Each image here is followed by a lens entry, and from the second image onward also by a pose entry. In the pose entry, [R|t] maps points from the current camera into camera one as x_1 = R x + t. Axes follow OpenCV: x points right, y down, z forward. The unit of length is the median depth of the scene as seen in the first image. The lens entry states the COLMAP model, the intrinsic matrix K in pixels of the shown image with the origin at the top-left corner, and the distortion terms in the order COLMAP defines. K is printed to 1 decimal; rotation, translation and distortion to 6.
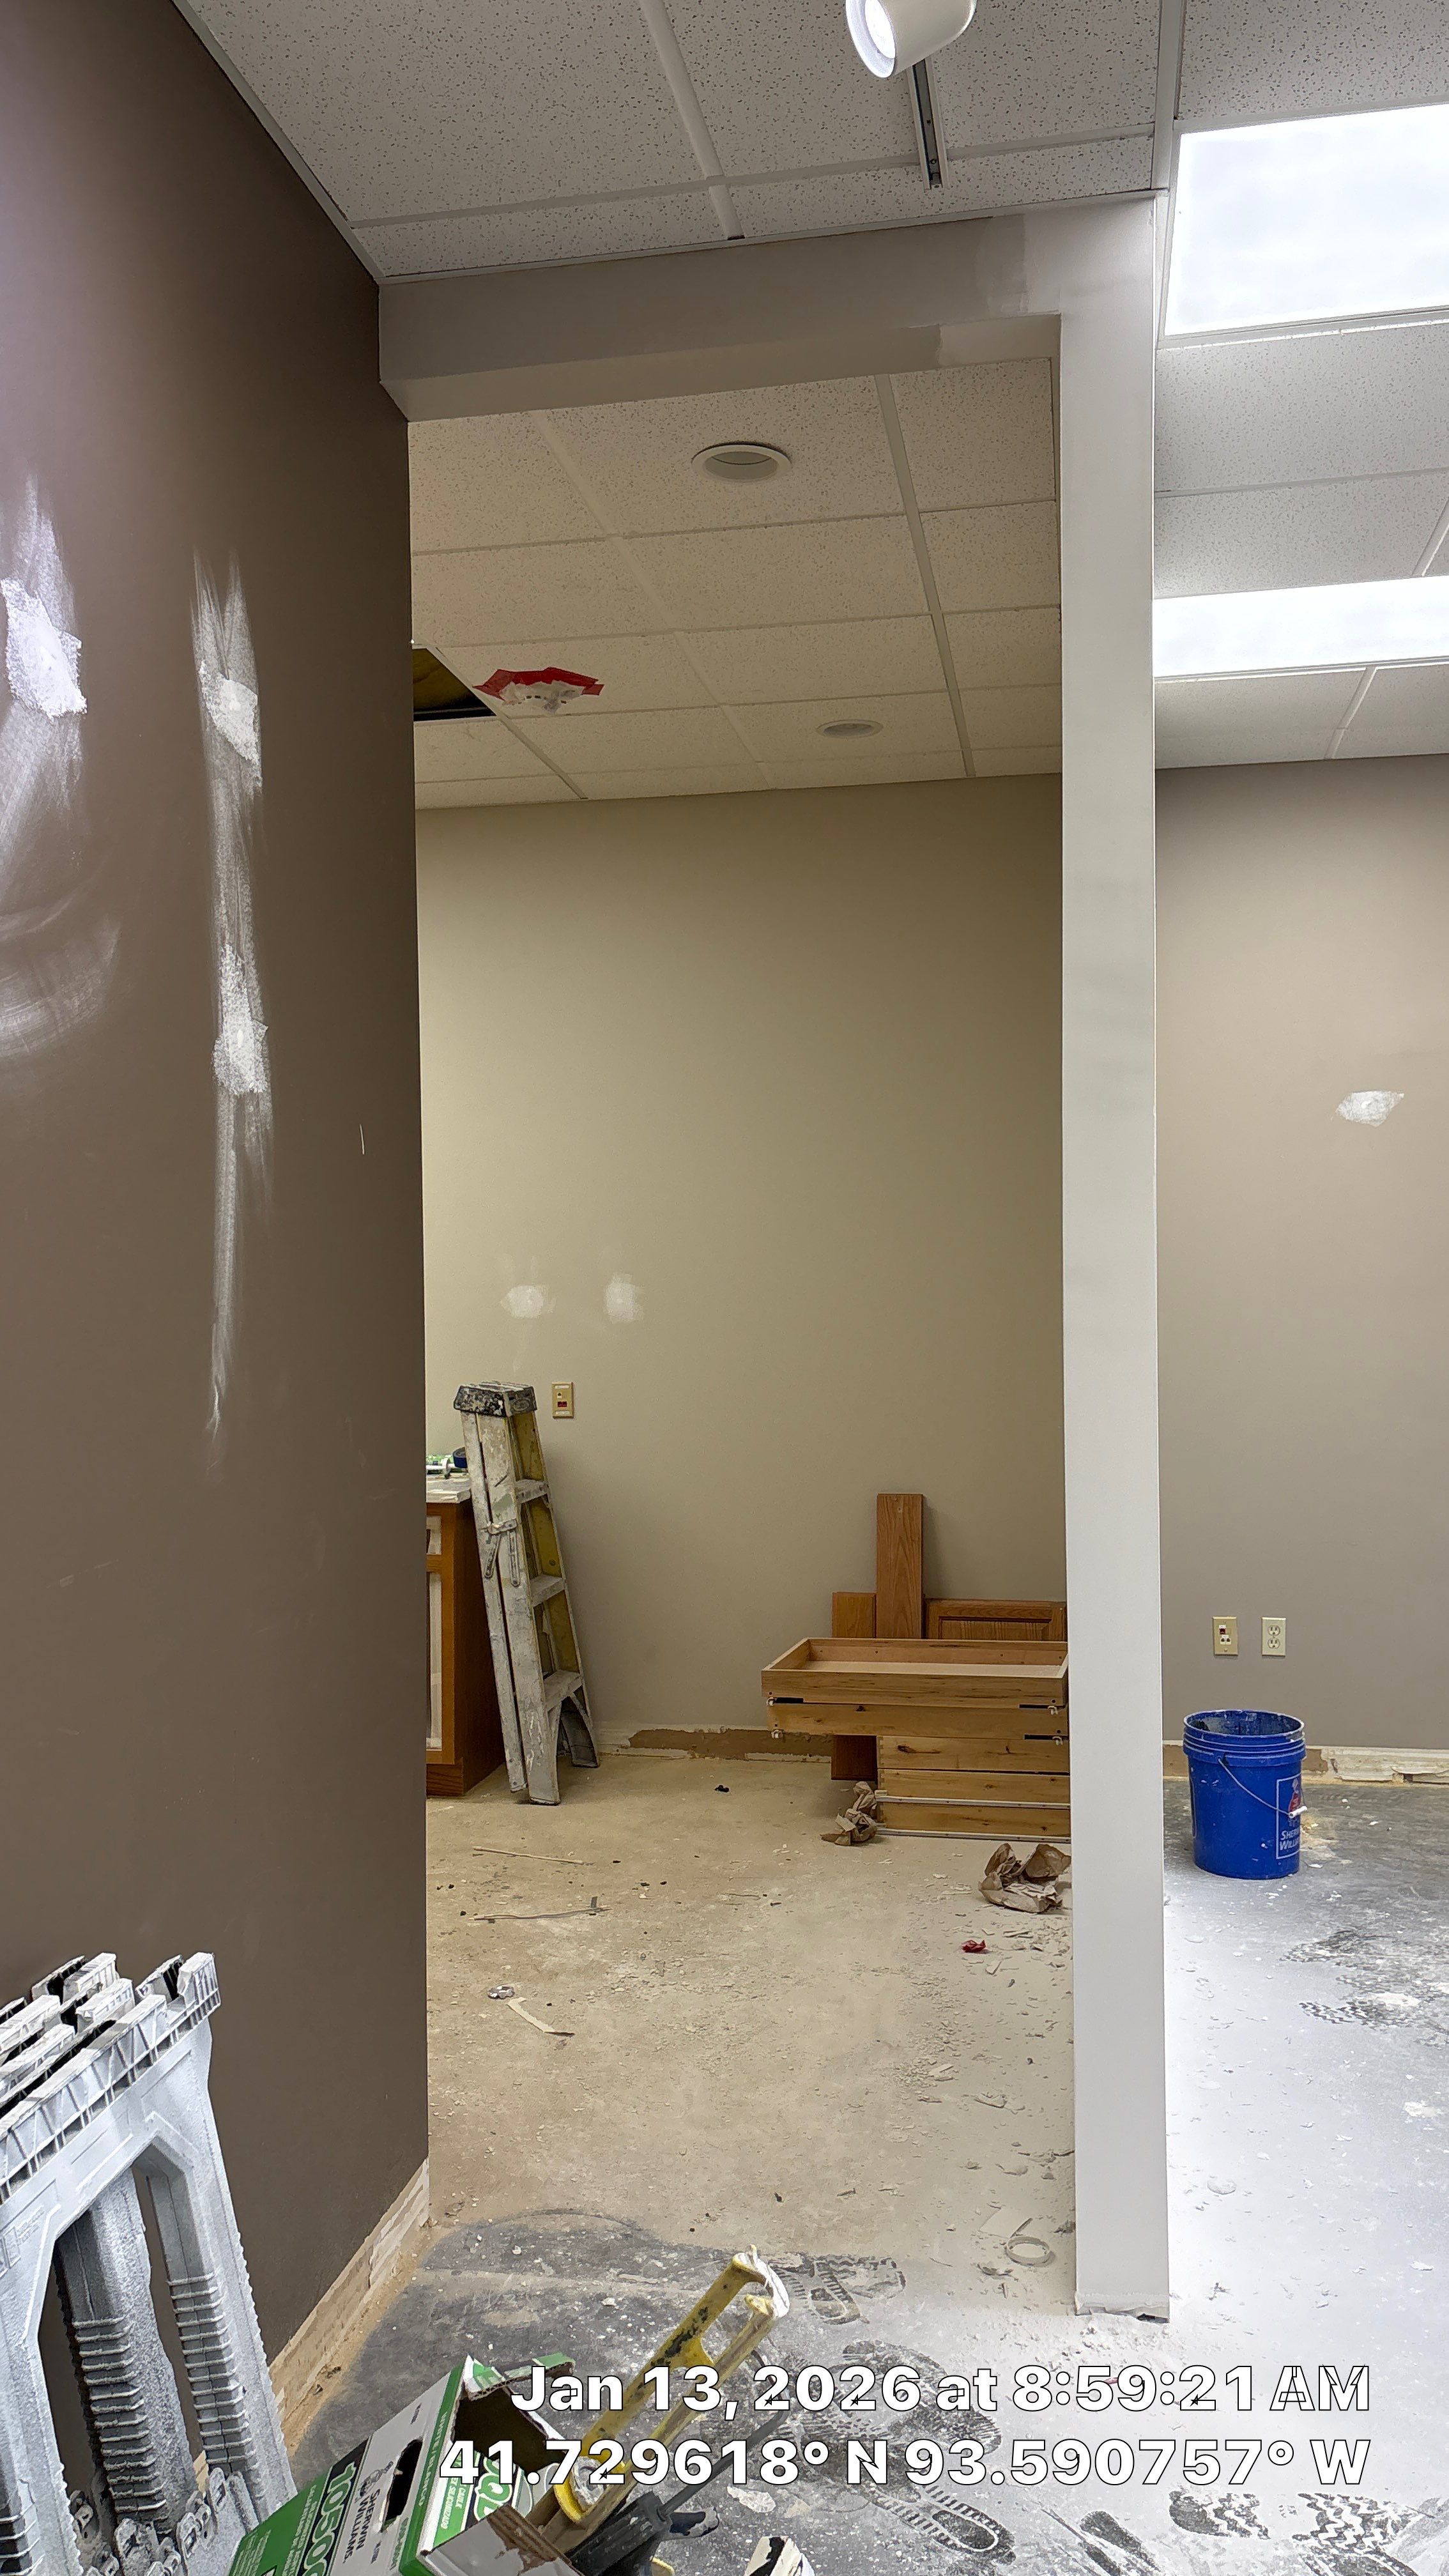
lens RADIAL K [[1929.7, 0, 737.4], [0, 1929.7, 1300.6], [0, 0, 1]] dist [0.050030, -0.054046]
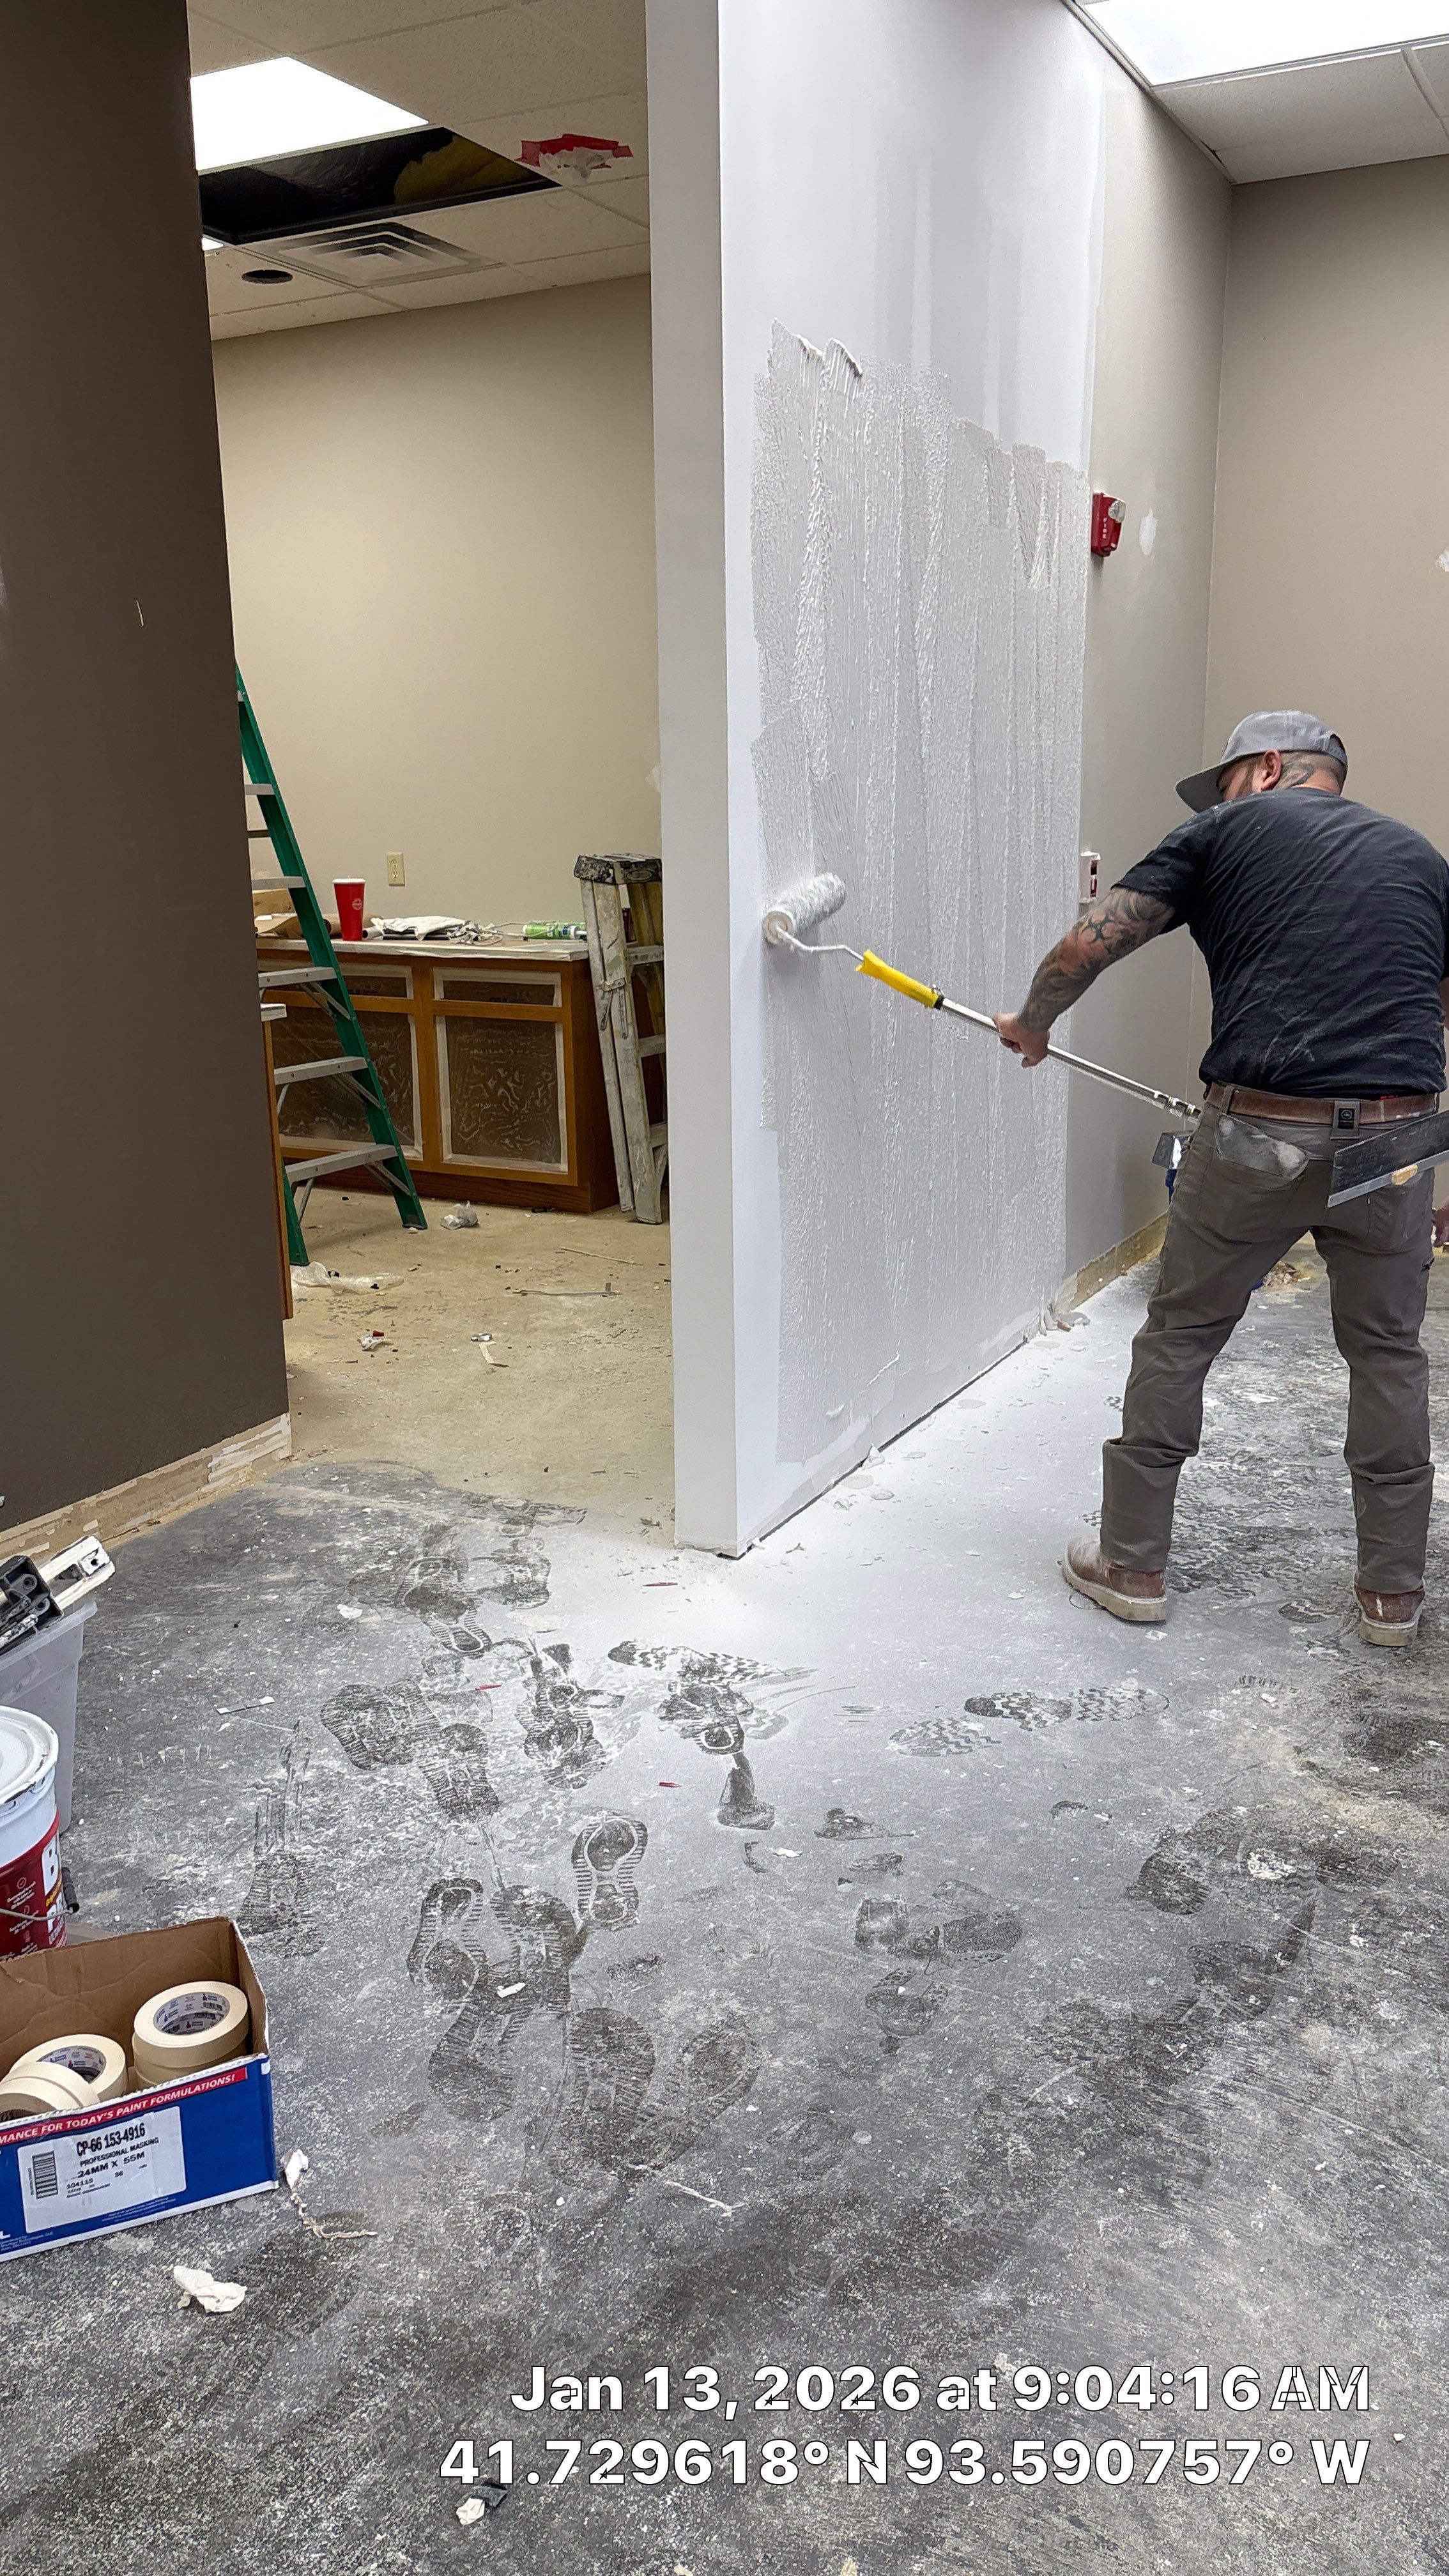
lens RADIAL K [[1929.7, 0, 751.2], [0, 1929.7, 1302.1], [0, 0, 1]] dist [0.050030, -0.054046]
pose [[0.957261, 0.069690, -0.280705, 0.559067], [0.000904, 0.969812, 0.243854, 0.041442], [0.289225, -0.233685, 0.928300, -0.146939]]
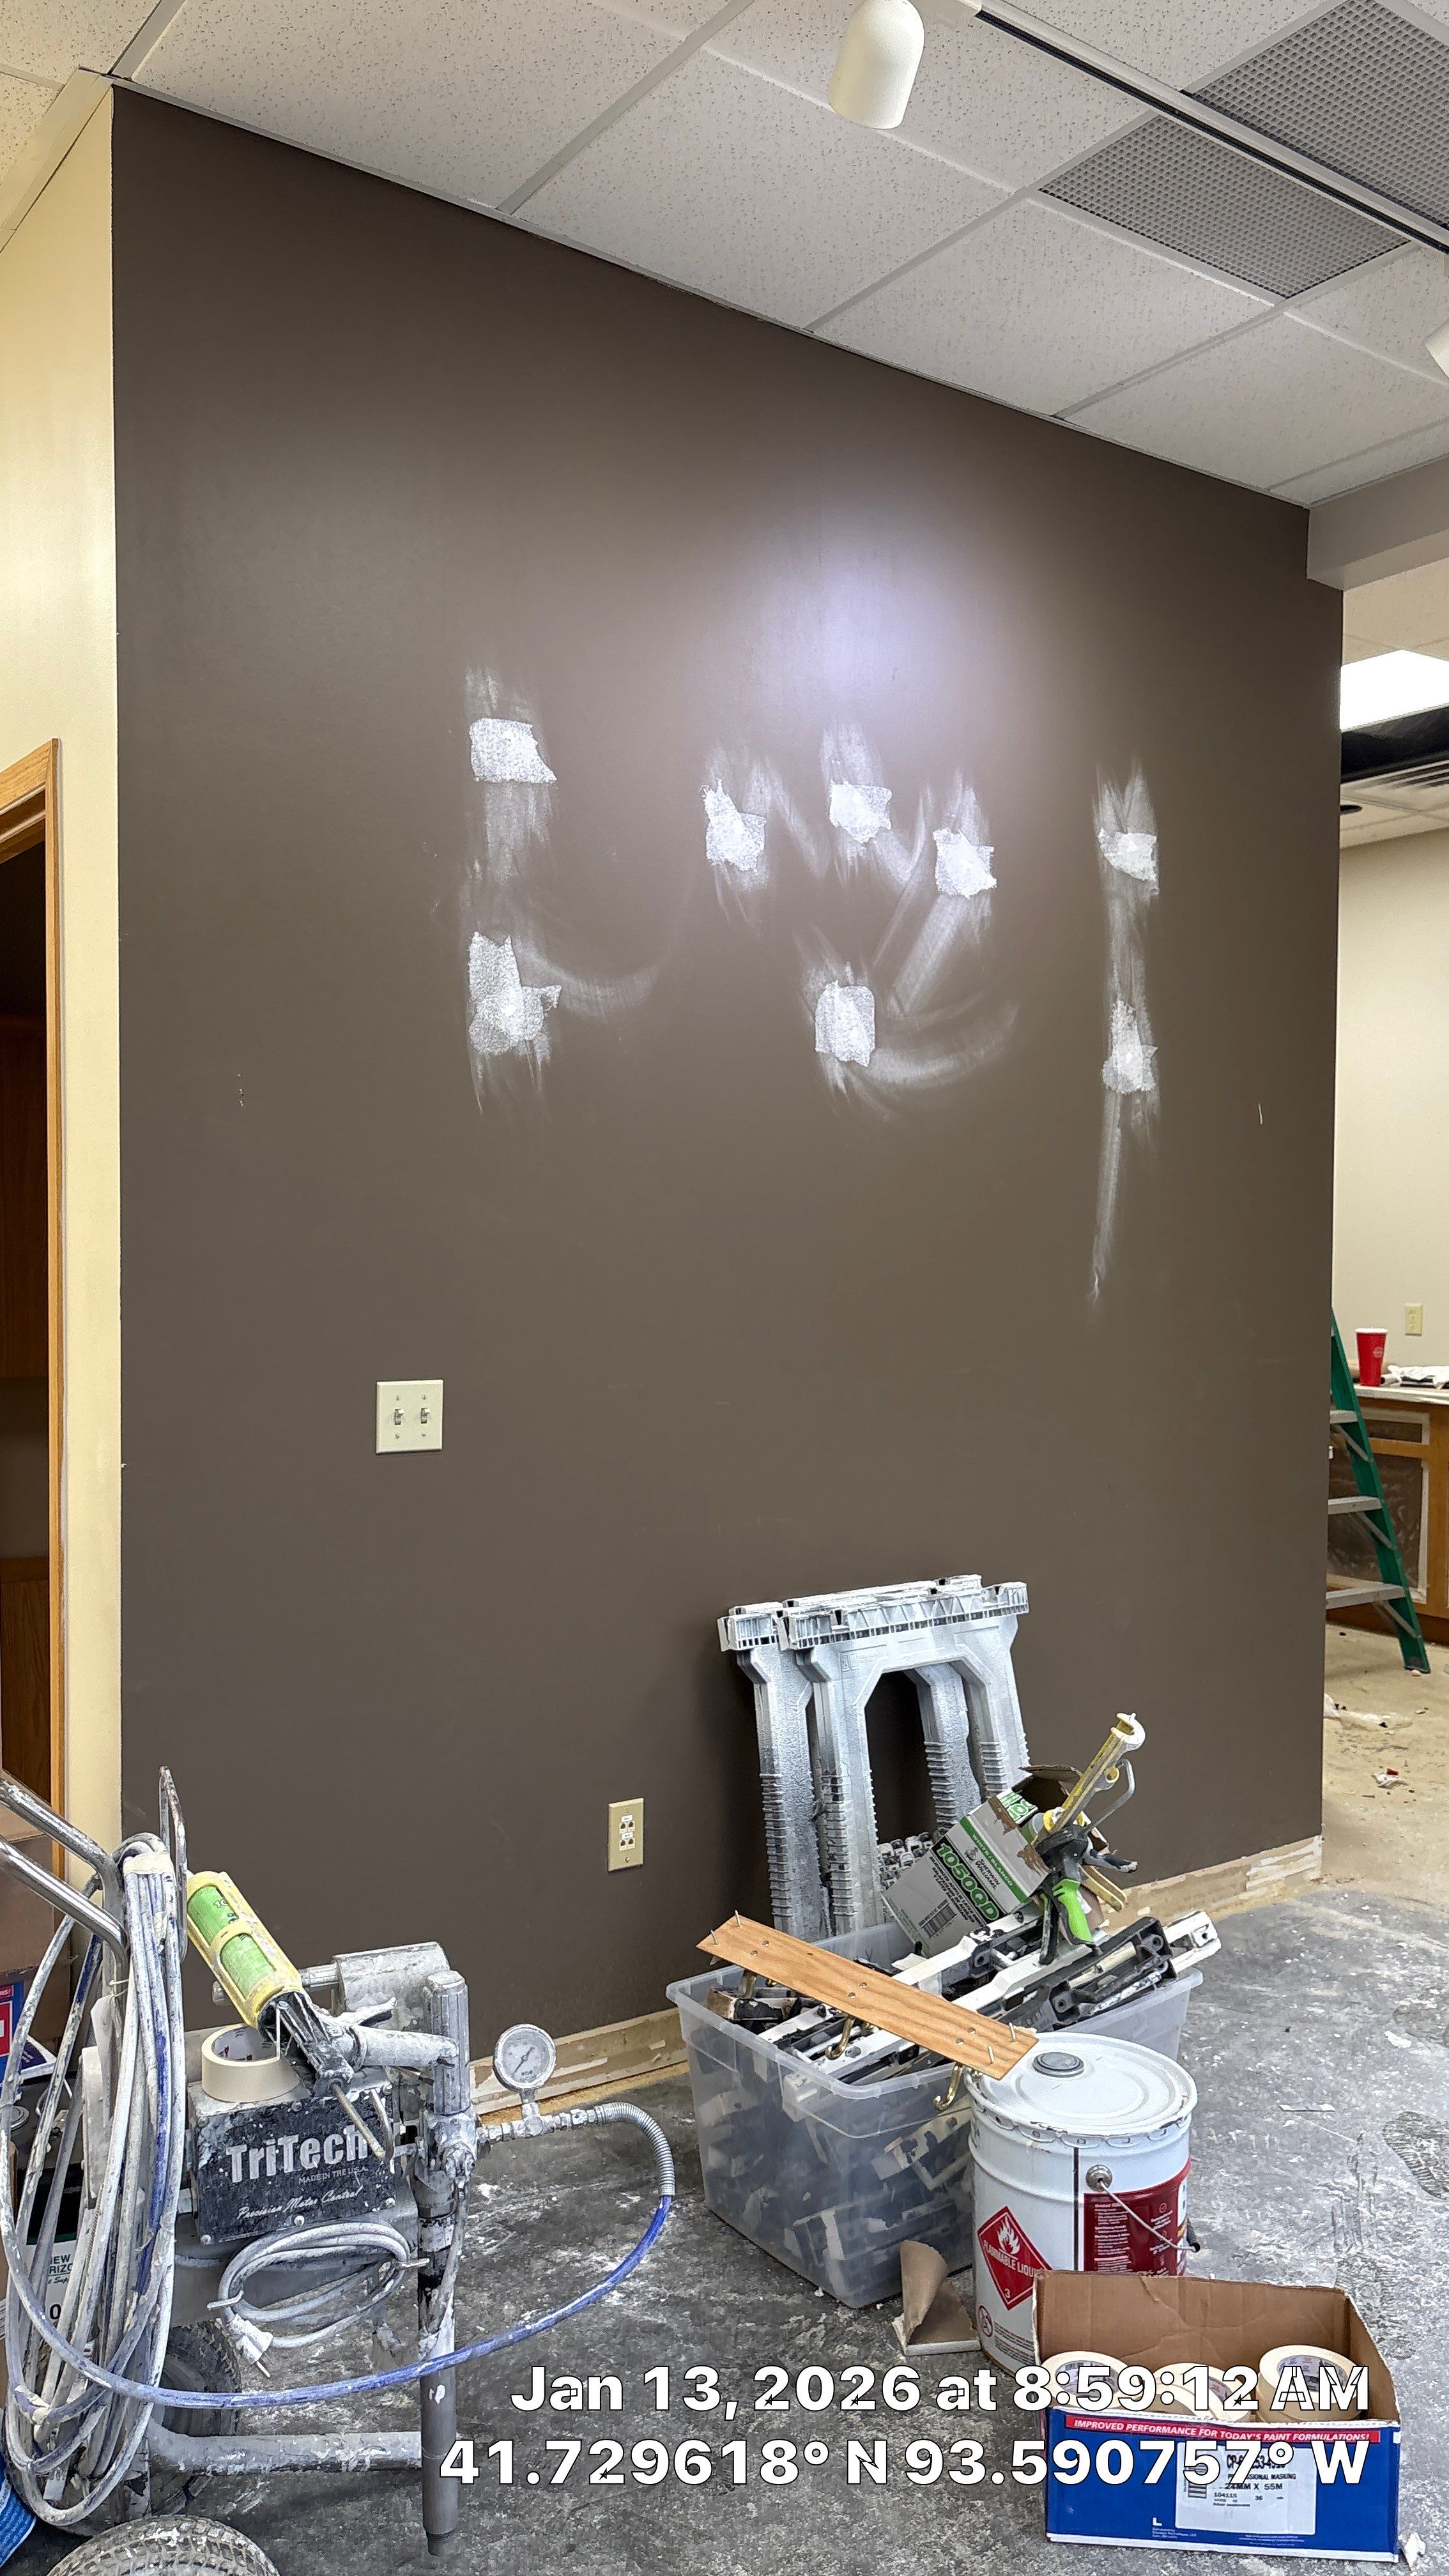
lens RADIAL K [[1929.7, 0, 744.6], [0, 1929.7, 1305.1], [0, 0, 1]] dist [0.050030, -0.054046]
pose [[0.715659, 0.033809, -0.697631, 0.549041], [-0.015940, 0.999358, 0.032079, 0.019471], [0.698268, -0.011837, 0.715739, -0.316974]]
